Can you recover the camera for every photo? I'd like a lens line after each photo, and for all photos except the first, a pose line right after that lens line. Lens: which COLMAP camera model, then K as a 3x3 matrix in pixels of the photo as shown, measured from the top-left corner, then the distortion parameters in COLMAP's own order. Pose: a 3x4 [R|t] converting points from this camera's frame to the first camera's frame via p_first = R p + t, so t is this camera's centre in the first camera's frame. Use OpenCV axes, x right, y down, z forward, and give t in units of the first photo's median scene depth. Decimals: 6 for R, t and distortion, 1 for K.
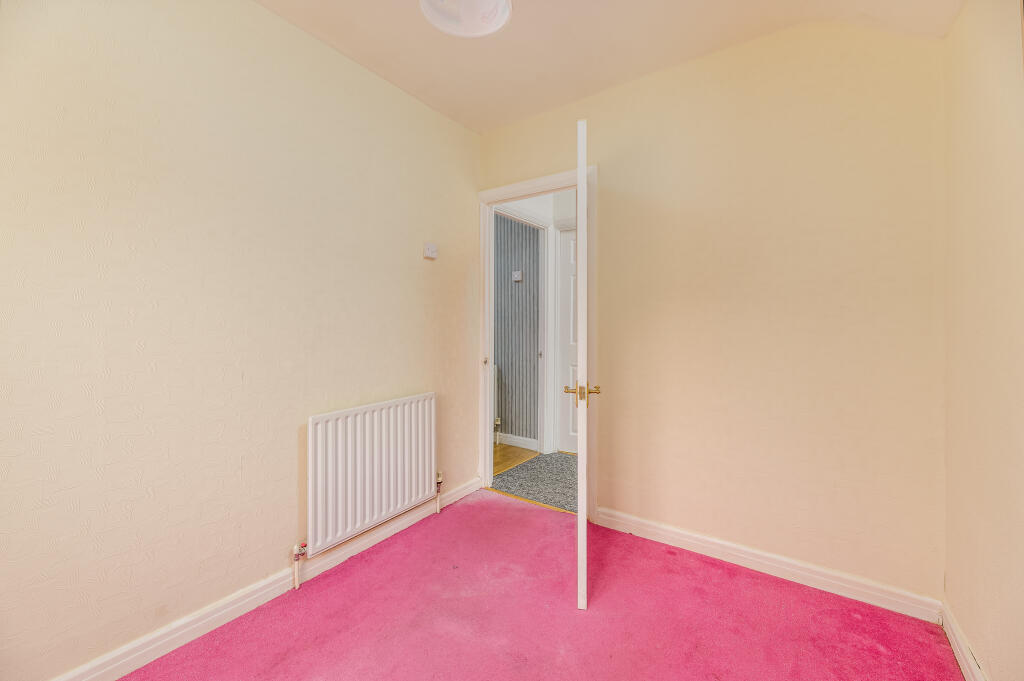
lens RADIAL K [[417.4, 0, 501.2], [0, 417.4, 320.8], [0, 0, 1]] dist [0.004595, -0.000237]
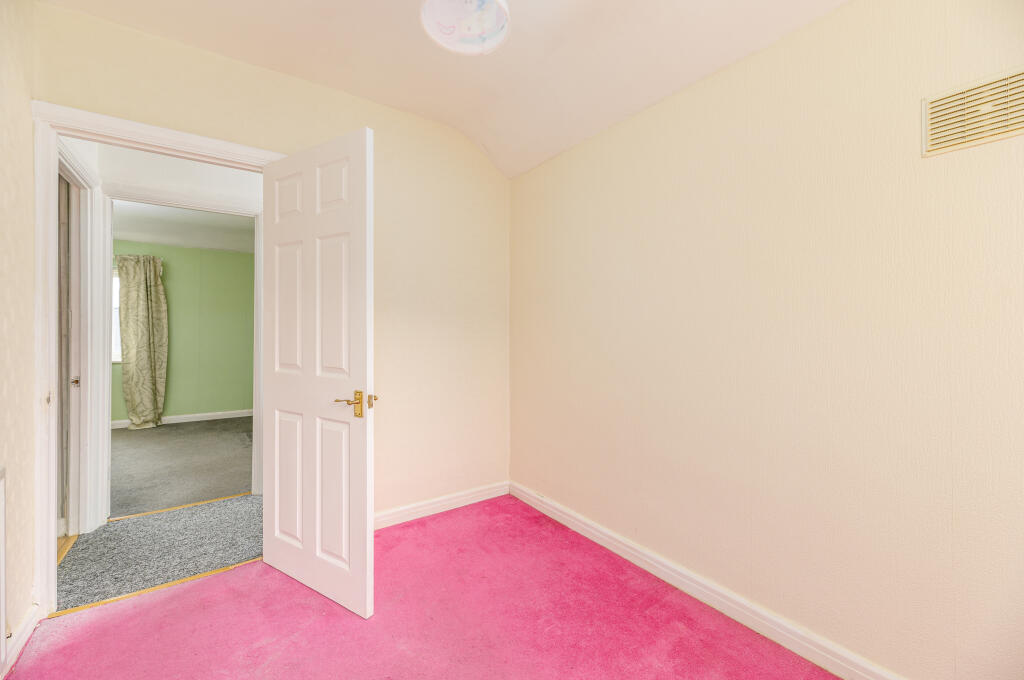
lens RADIAL K [[417.4, 0, 512.5], [0, 417.4, 334.3], [0, 0, 1]] dist [0.004595, -0.000237]
pose [[0.336732, -0.011345, 0.941532, -0.574838], [-0.002655, 0.999912, 0.012998, -0.002576], [-0.941597, -0.006877, 0.336673, 0.311026]]
